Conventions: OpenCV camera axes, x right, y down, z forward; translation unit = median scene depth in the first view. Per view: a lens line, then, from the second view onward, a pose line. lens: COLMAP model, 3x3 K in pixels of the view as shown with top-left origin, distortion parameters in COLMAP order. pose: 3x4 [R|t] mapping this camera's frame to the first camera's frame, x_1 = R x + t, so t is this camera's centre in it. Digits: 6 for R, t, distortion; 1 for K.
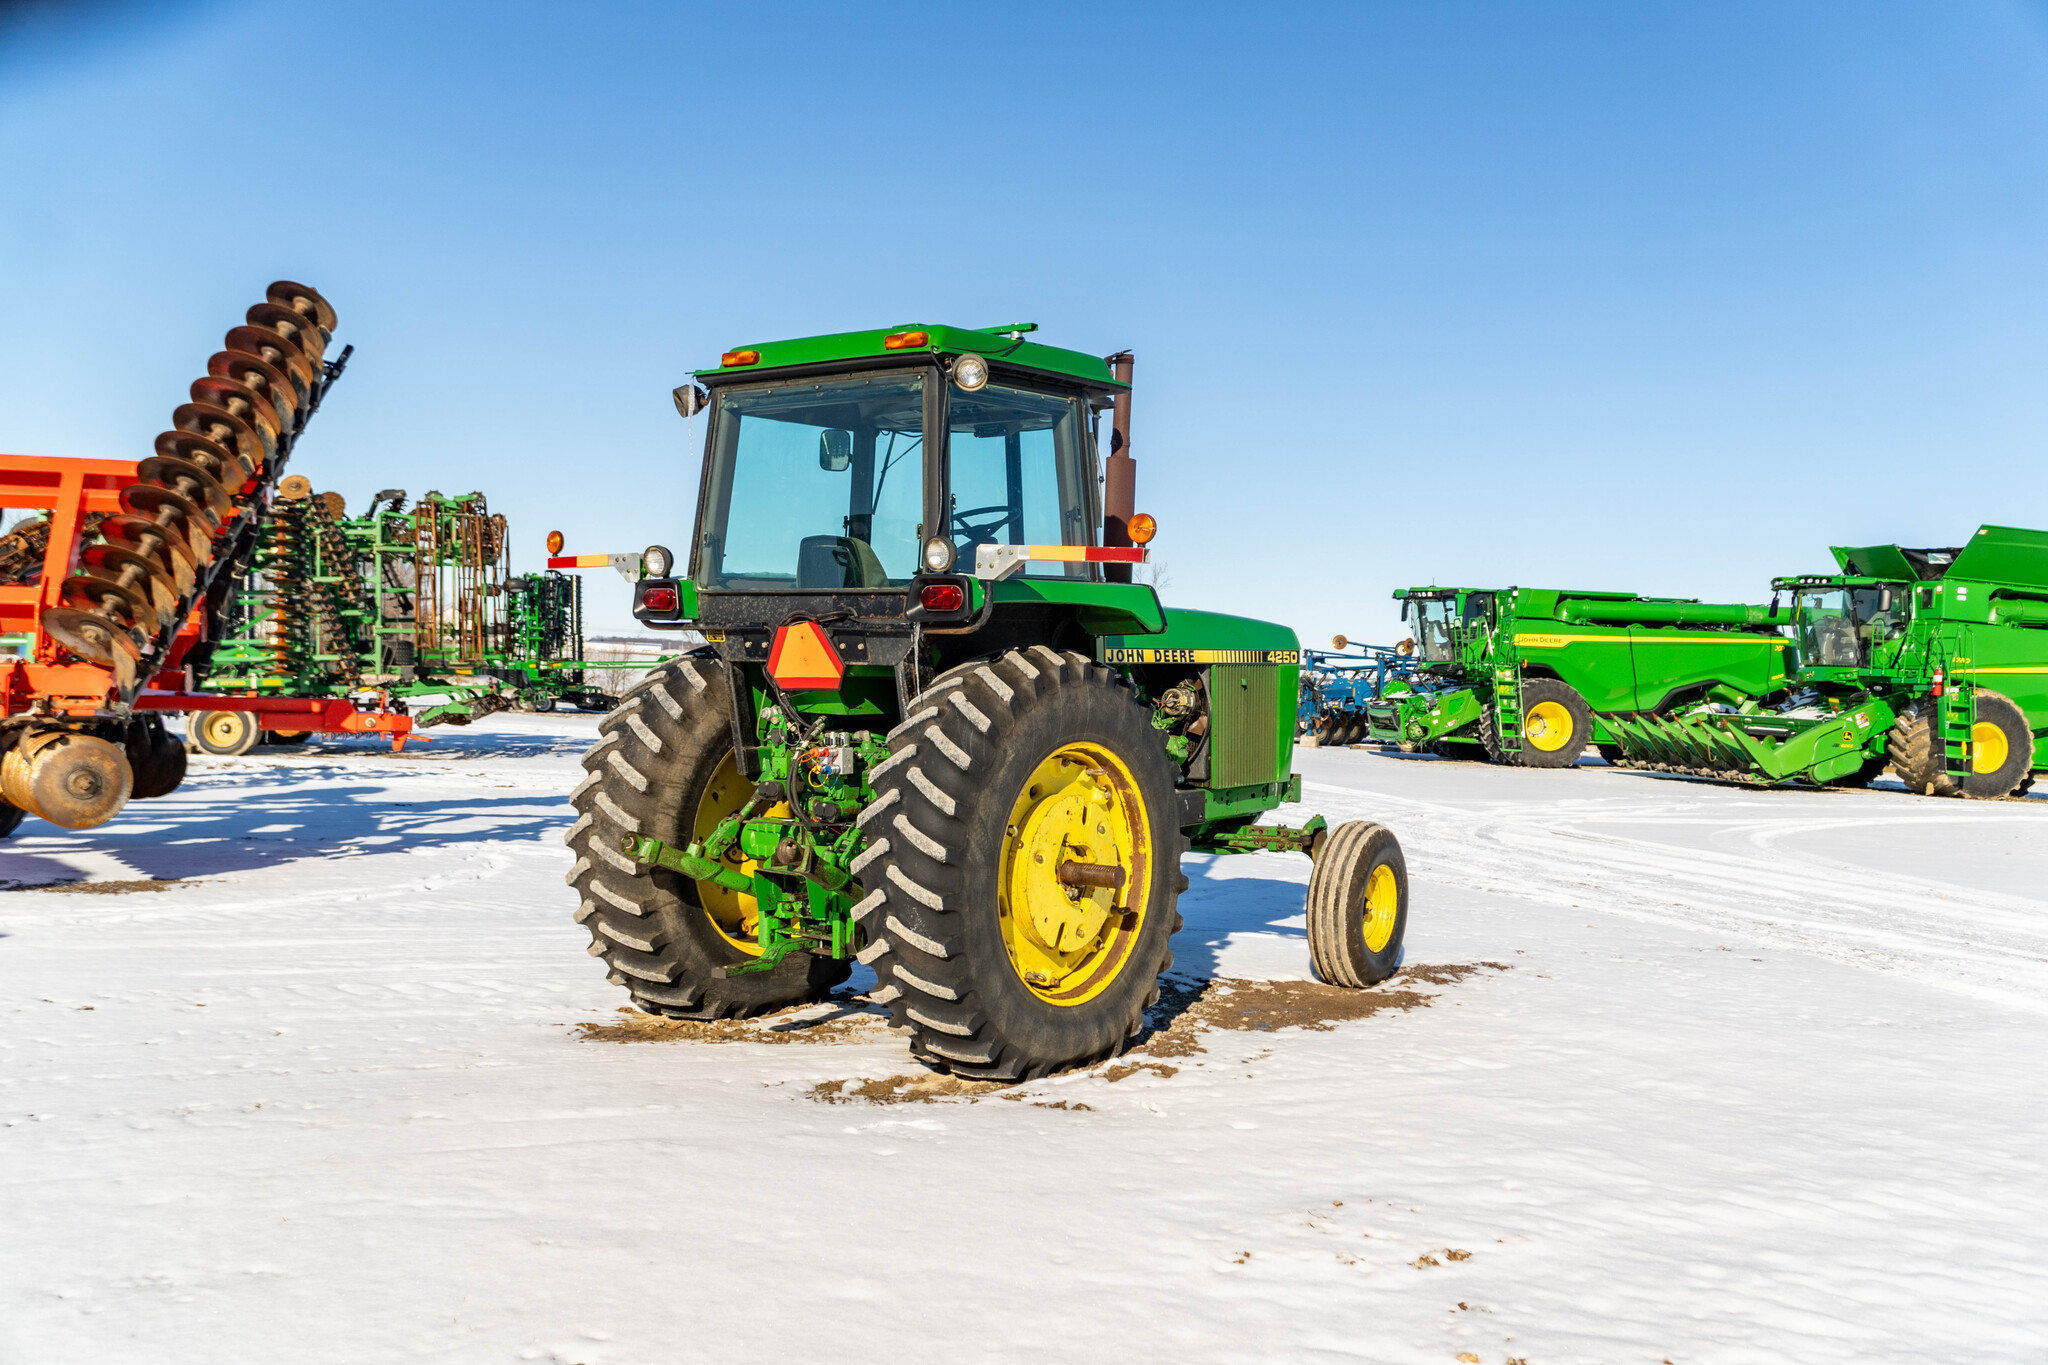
lens RADIAL K [[1775.2, 0, 1000.6], [0, 1775.2, 654.5], [0, 0, 1]] dist [0.007272, 0.003850]
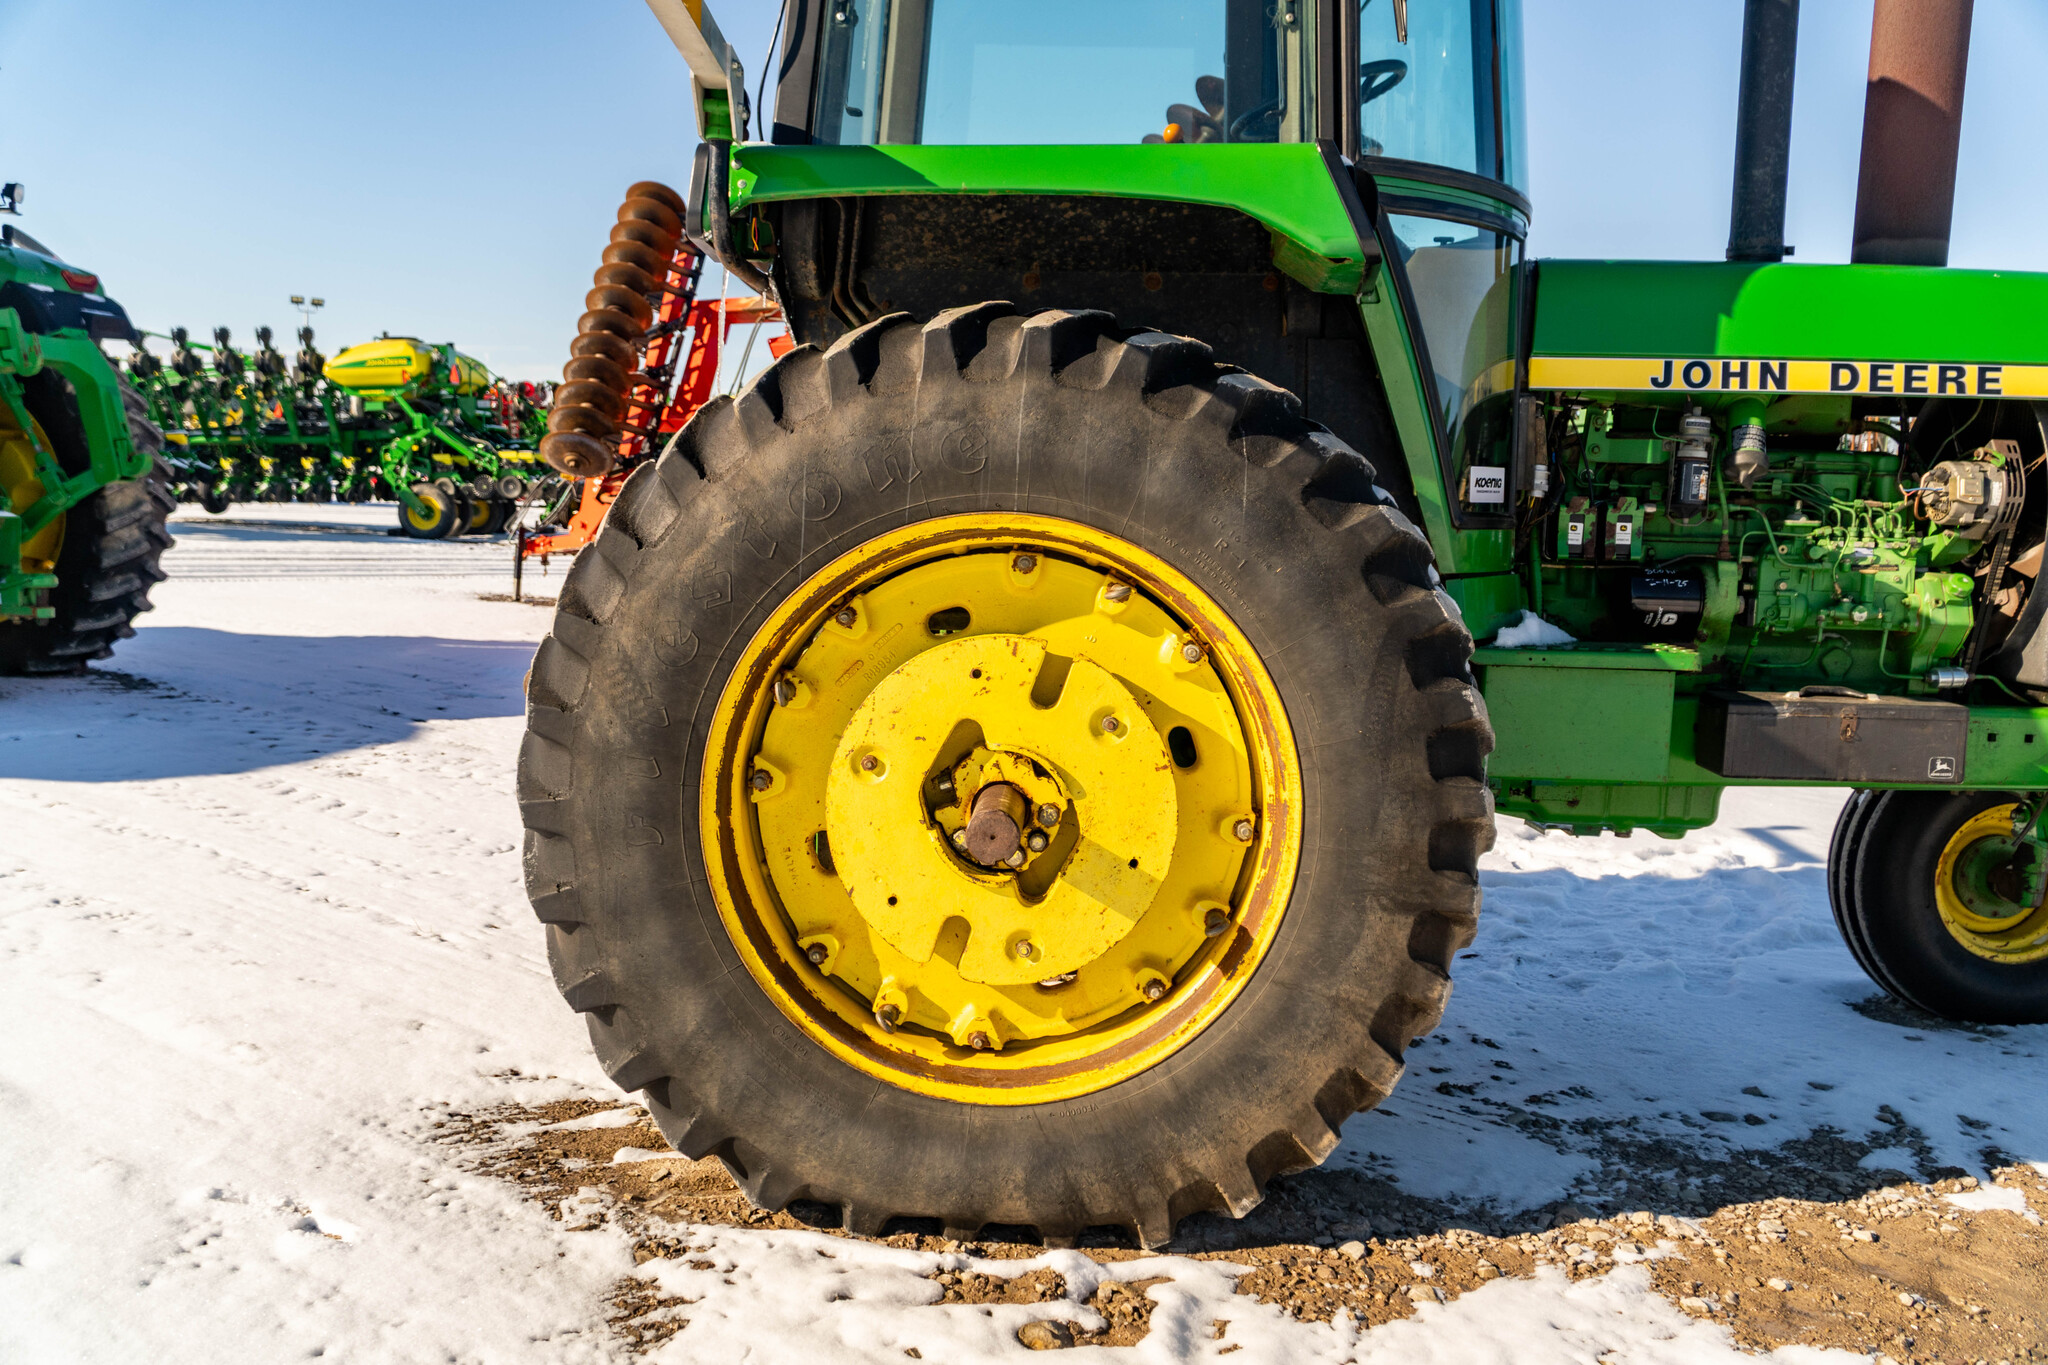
lens RADIAL K [[1611.1, 0, 1019.3], [0, 1611.1, 658.7], [0, 0, 1]] dist [0.001991, -0.001754]
pose [[0.585471, 0.087077, -0.806003, 0.296409], [-0.032373, 0.995933, 0.084081, 0.042603], [0.810047, -0.023134, 0.585909, 0.633126]]
